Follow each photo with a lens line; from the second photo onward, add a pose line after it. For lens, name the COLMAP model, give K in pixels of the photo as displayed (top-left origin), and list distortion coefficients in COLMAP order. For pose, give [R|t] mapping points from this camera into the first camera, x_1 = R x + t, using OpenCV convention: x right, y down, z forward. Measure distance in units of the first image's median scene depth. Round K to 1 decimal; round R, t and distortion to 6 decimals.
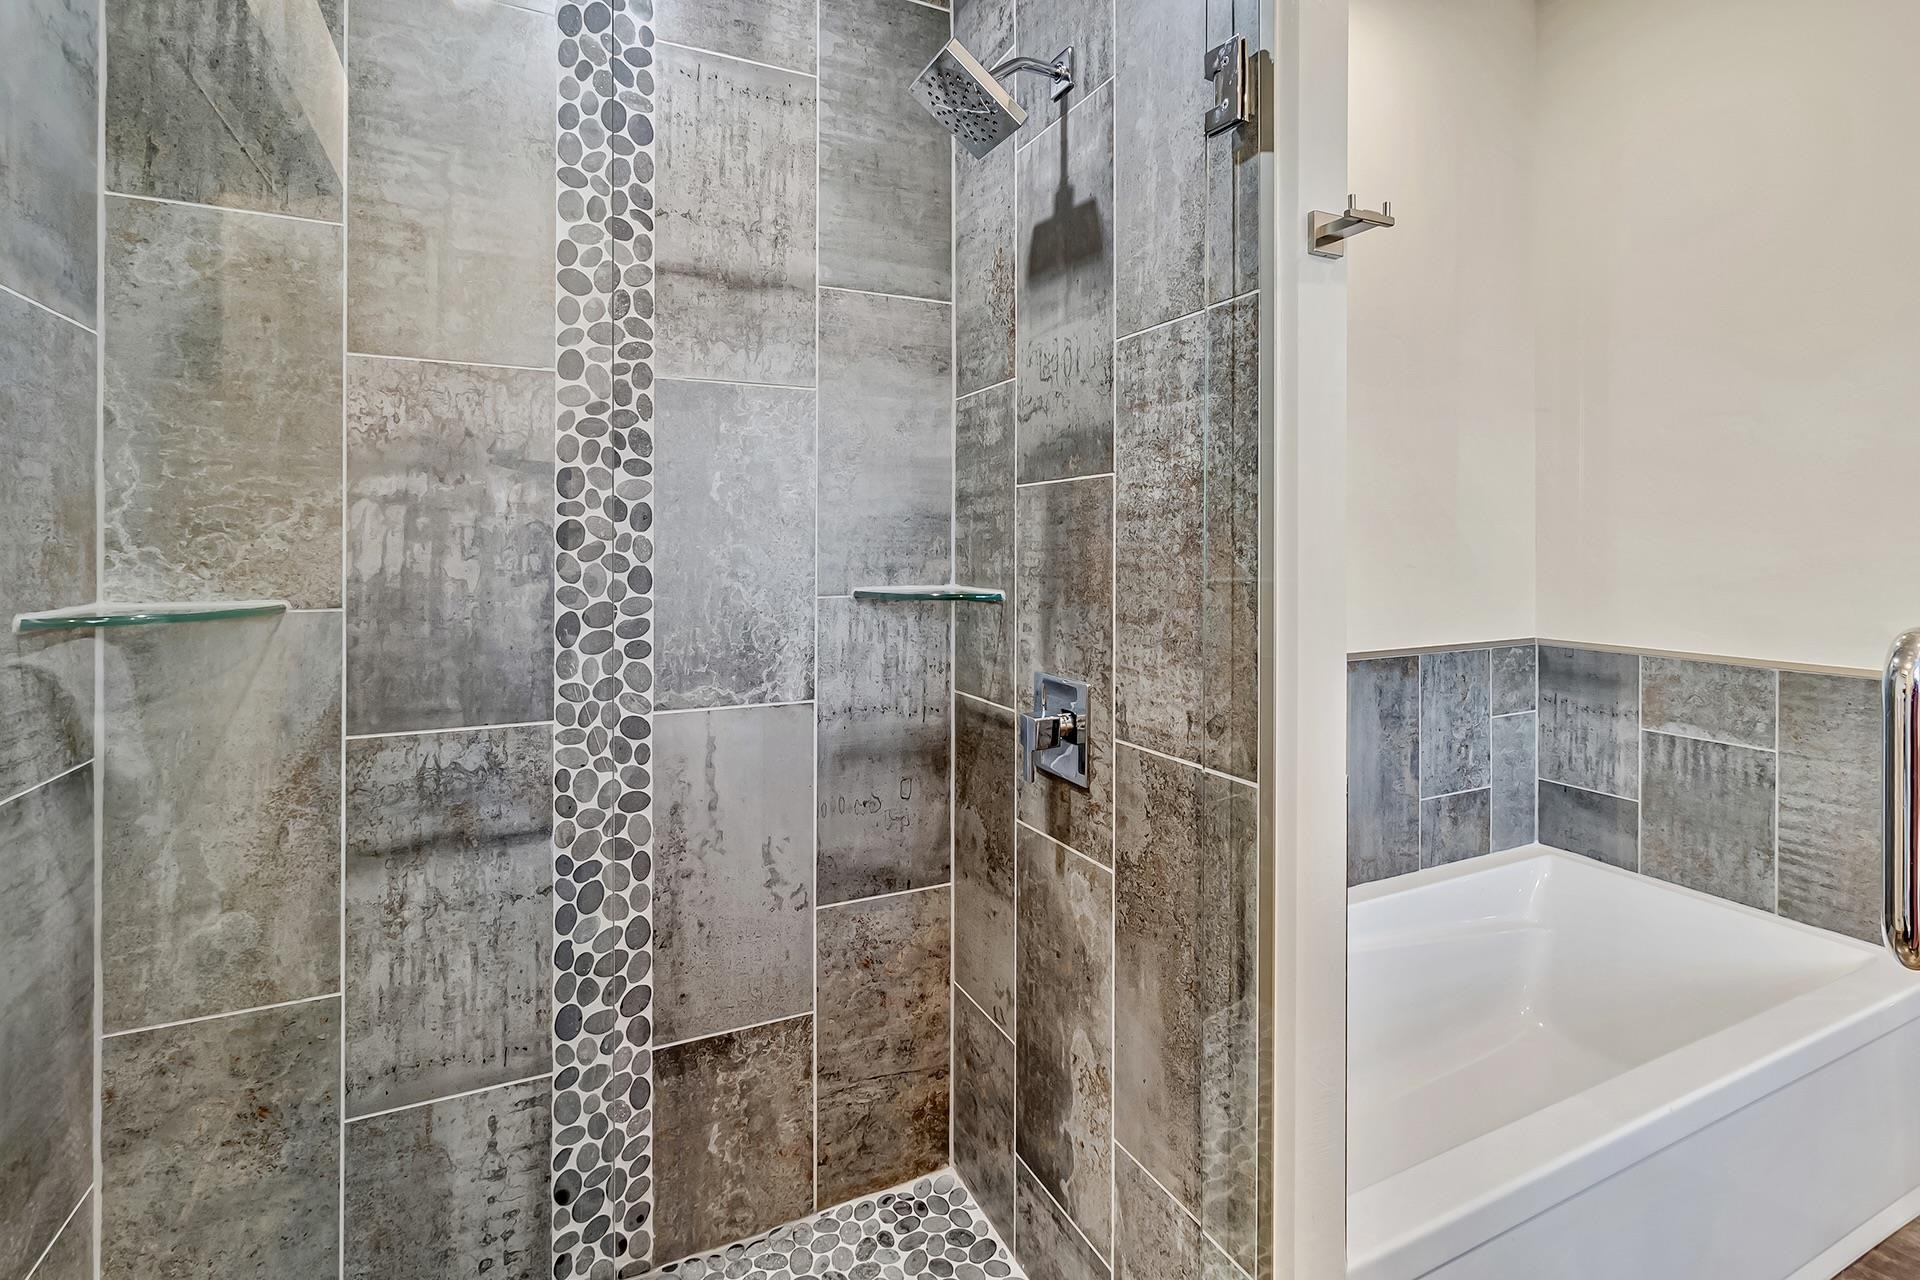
lens RADIAL K [[911.5, 0, 961.7], [0, 911.5, 543.1], [0, 0, 1]] dist [0.003067, 0.000575]
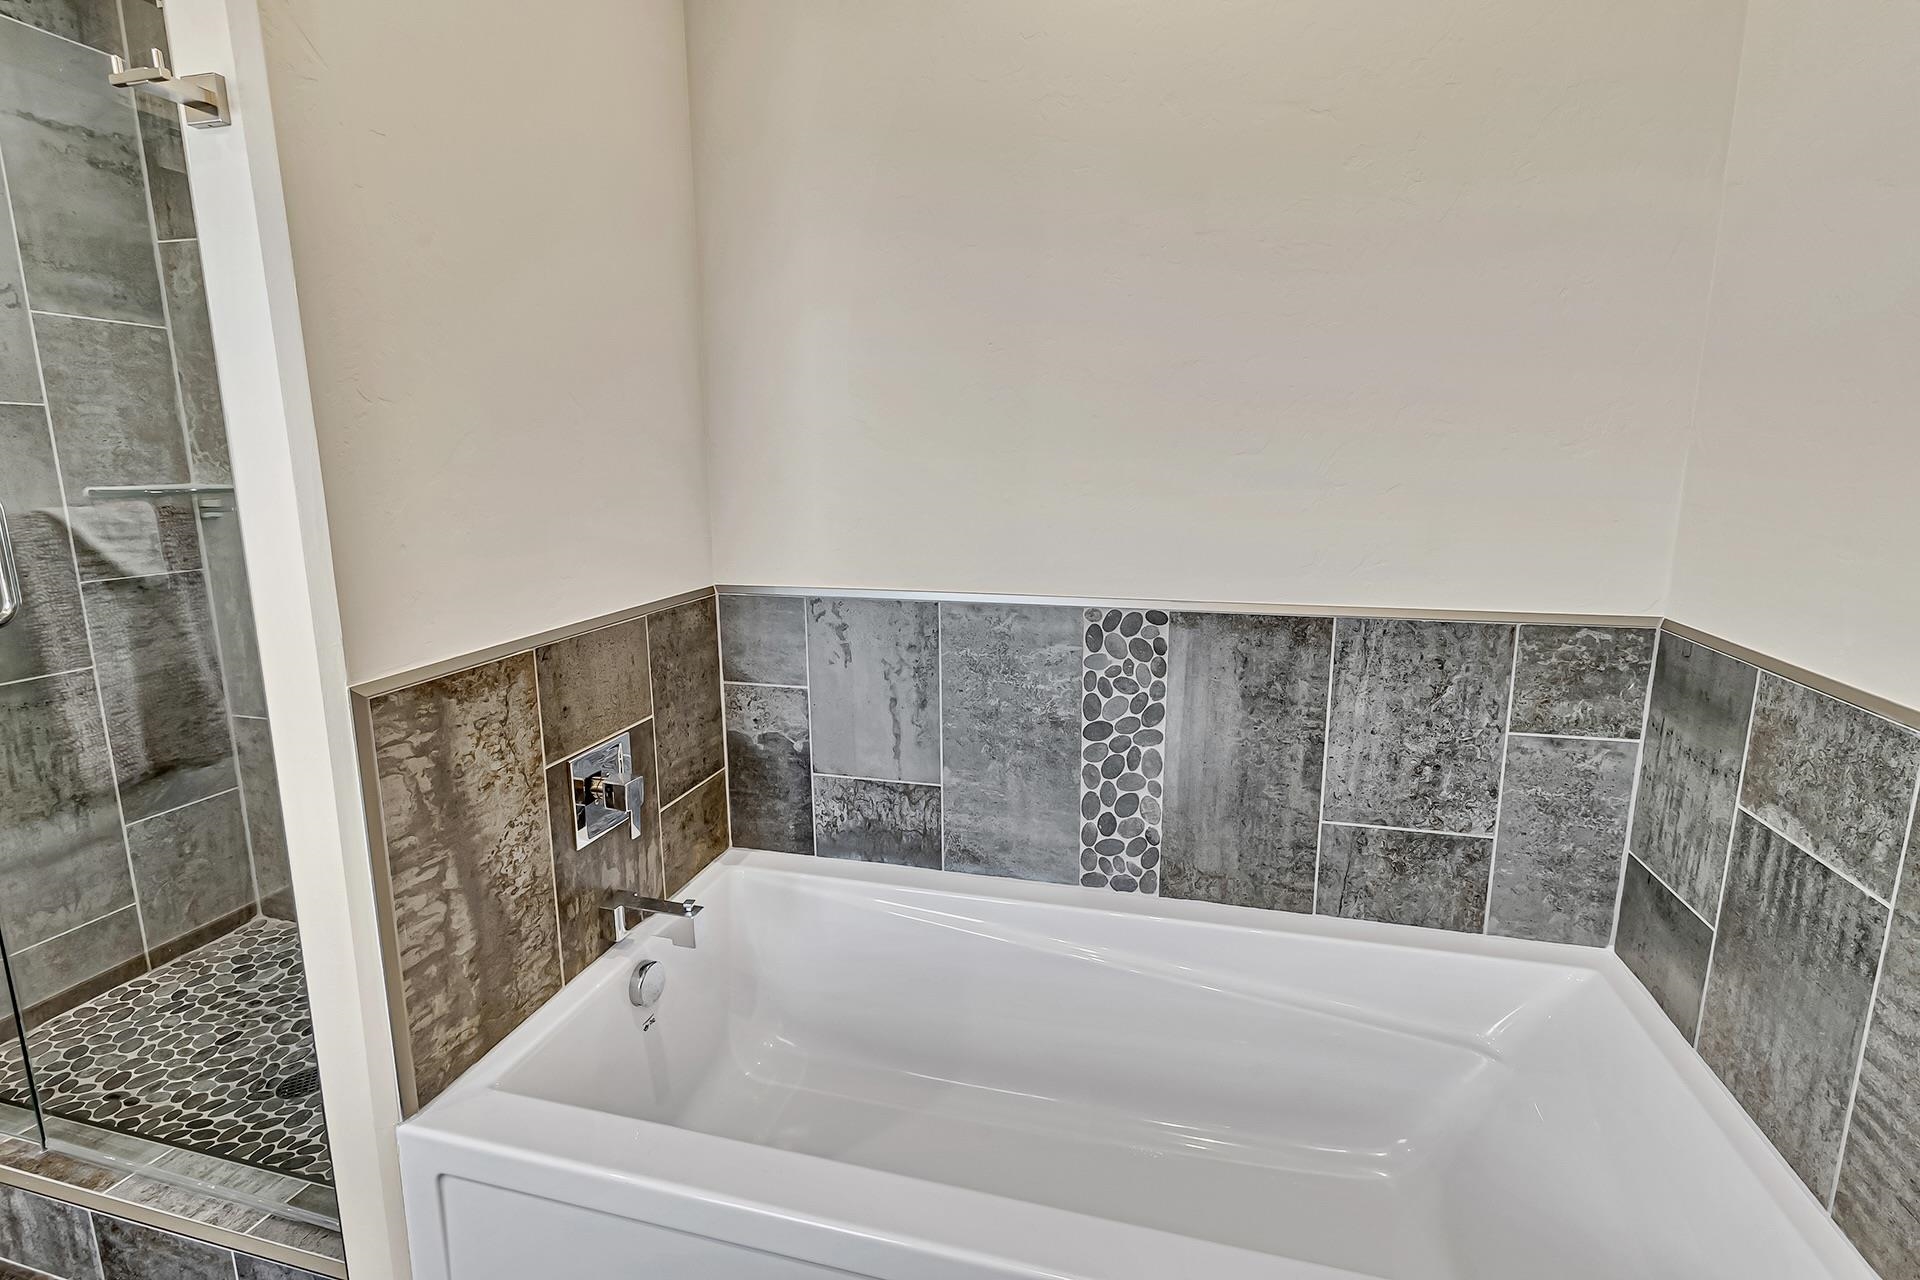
lens RADIAL K [[882.9, 0, 961.1], [0, 882.9, 614.3], [0, 0, 1]] dist [0.001570, 0.002165]
pose [[0.758044, 0.118222, -0.641399, 0.715210], [0.002115, 0.982983, 0.183683, 0.000545], [0.652200, -0.140597, 0.744894, 0.342203]]
